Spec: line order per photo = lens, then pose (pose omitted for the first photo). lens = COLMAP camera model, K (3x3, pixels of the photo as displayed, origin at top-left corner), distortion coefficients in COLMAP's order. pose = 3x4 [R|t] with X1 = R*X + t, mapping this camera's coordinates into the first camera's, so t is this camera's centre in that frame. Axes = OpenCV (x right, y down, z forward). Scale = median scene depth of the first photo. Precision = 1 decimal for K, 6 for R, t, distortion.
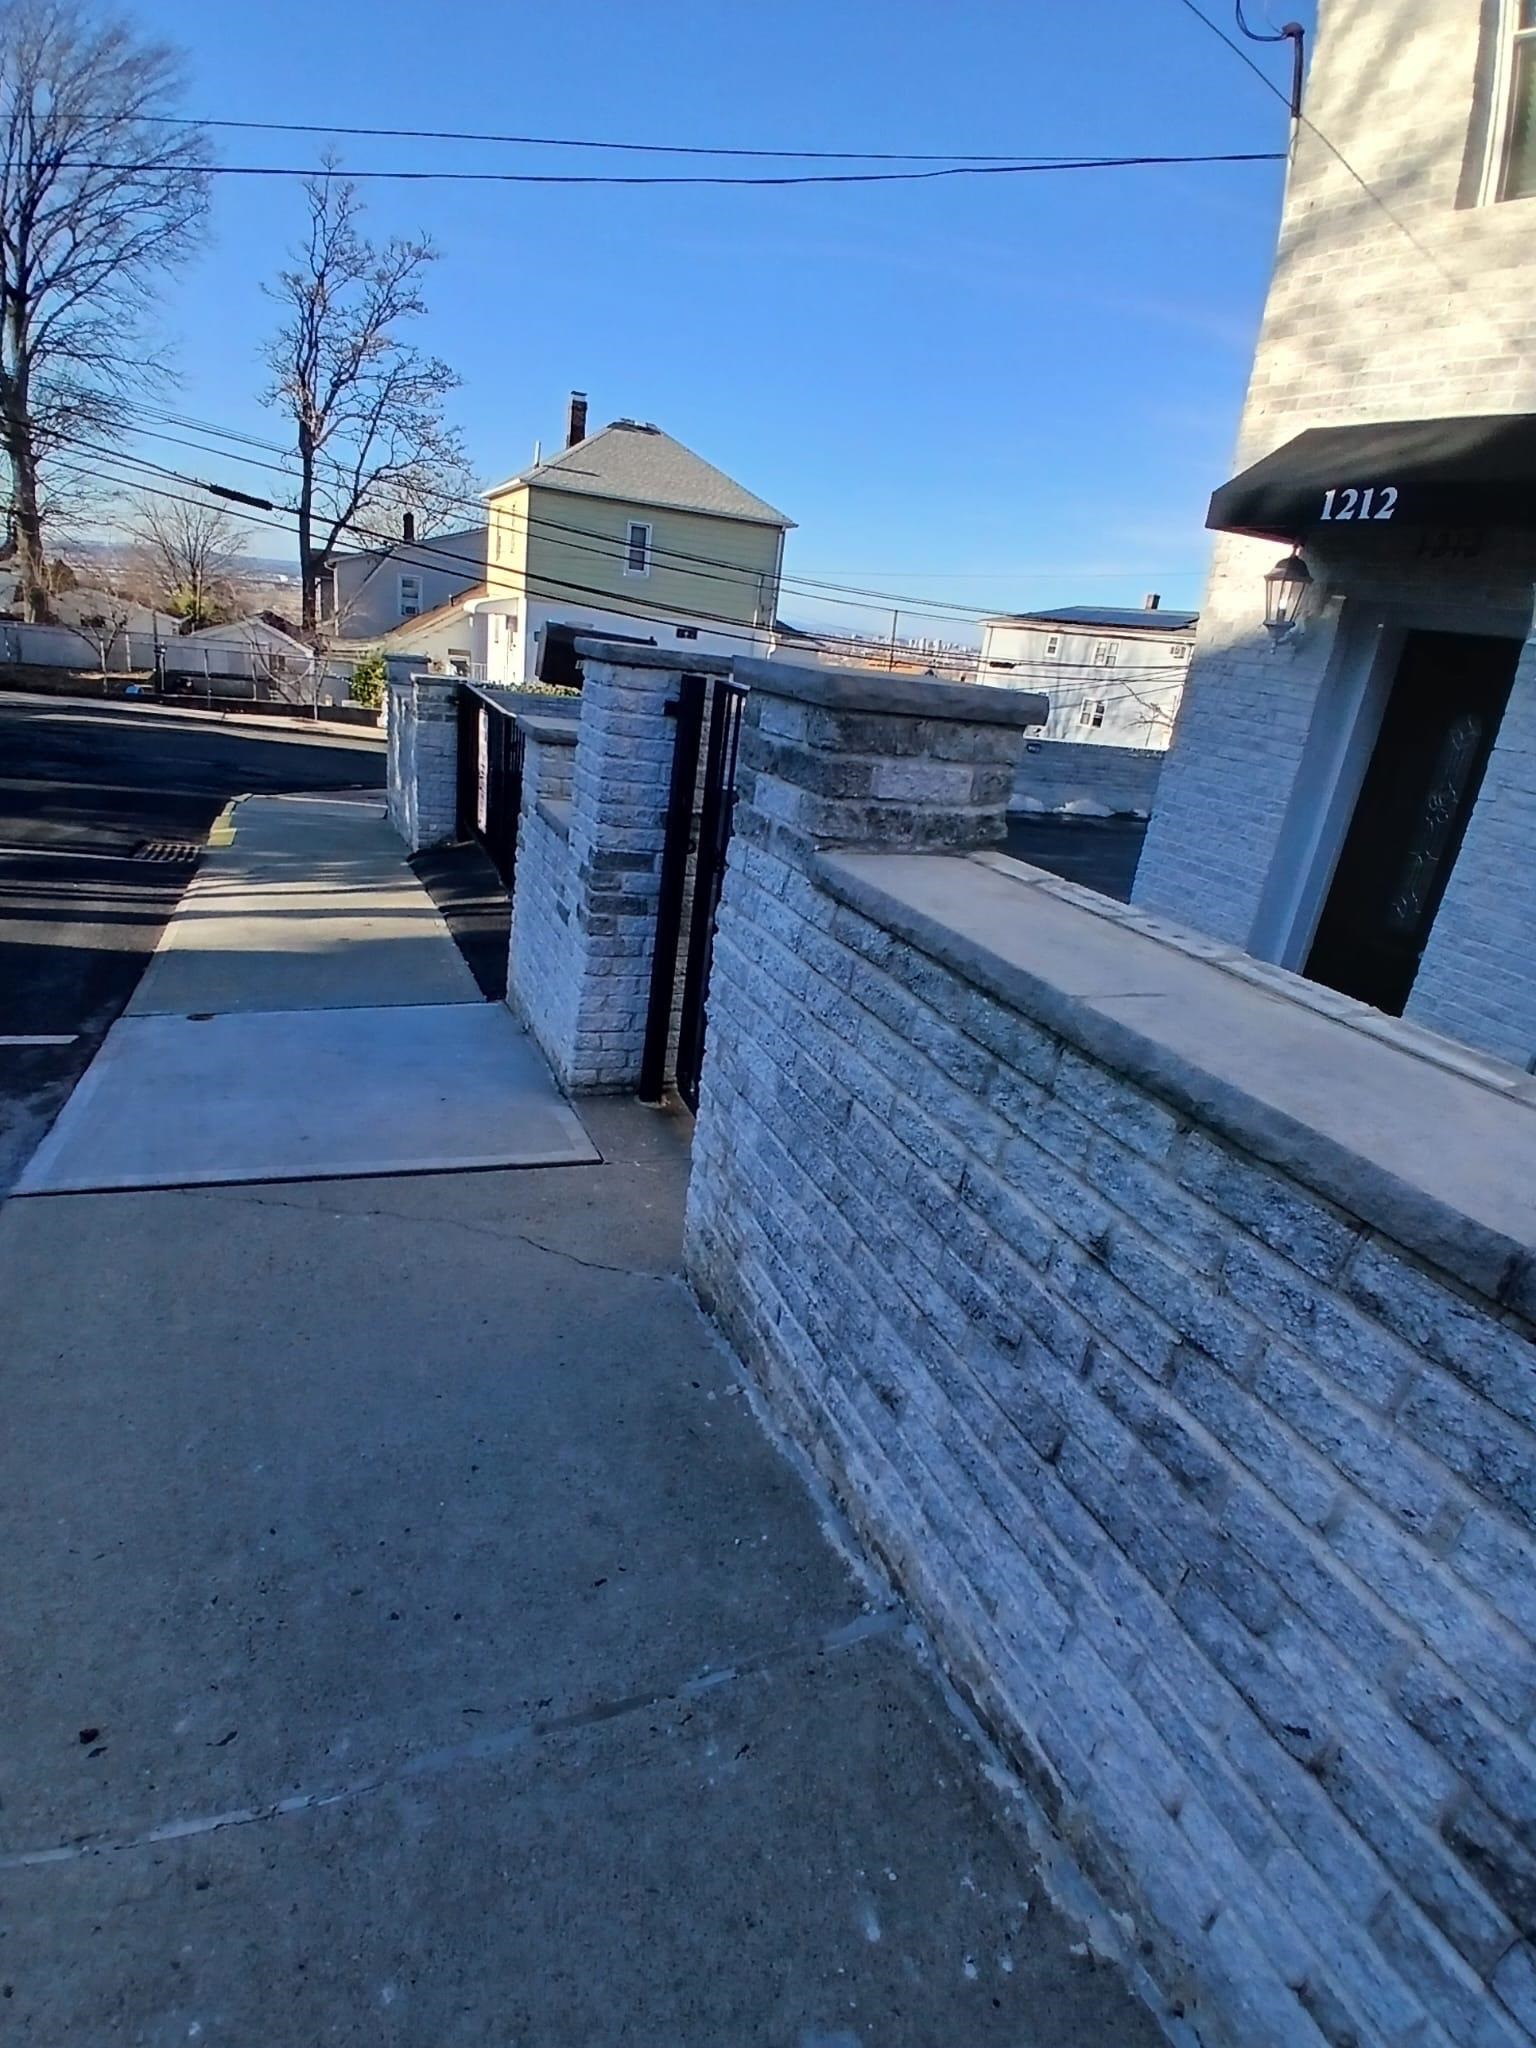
lens RADIAL K [[1015.1, 0, 747.8], [0, 1015.1, 1018.0], [0, 0, 1]] dist [0.014809, -0.049746]
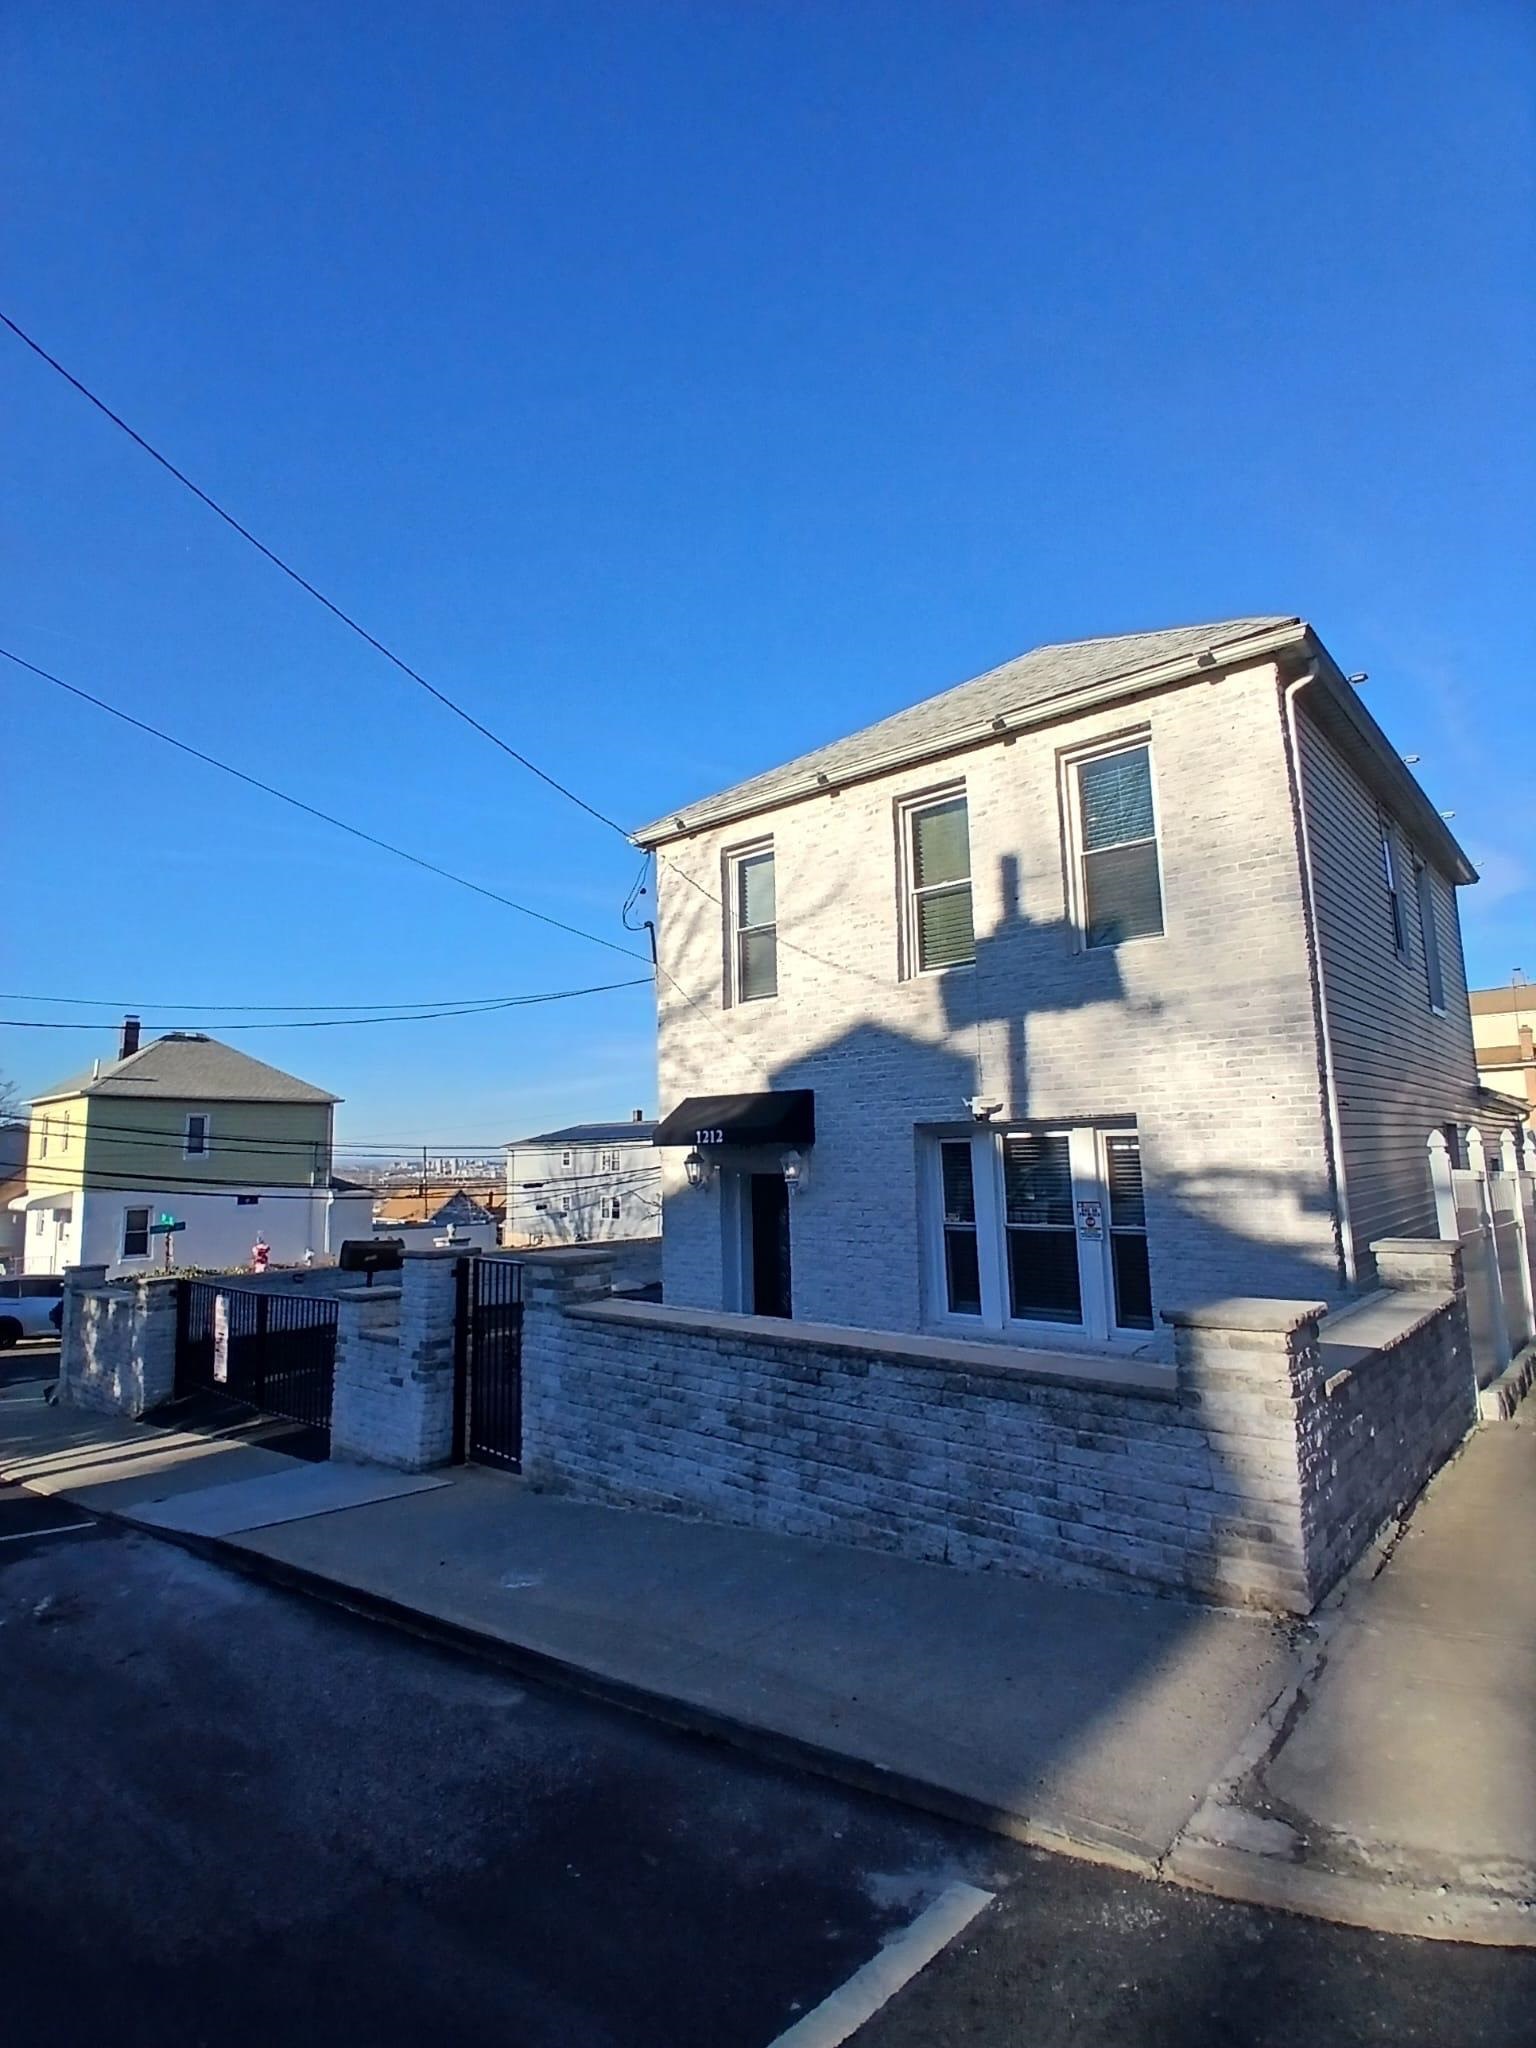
lens RADIAL K [[1015.1, 0, 747.8], [0, 1015.1, 1018.0], [0, 0, 1]] dist [0.014809, -0.049746]
pose [[0.889402, -0.068537, 0.451959, -0.350969], [0.271177, 0.875044, -0.400949, 0.216638], [-0.368004, 0.479166, 0.796852, -0.997728]]
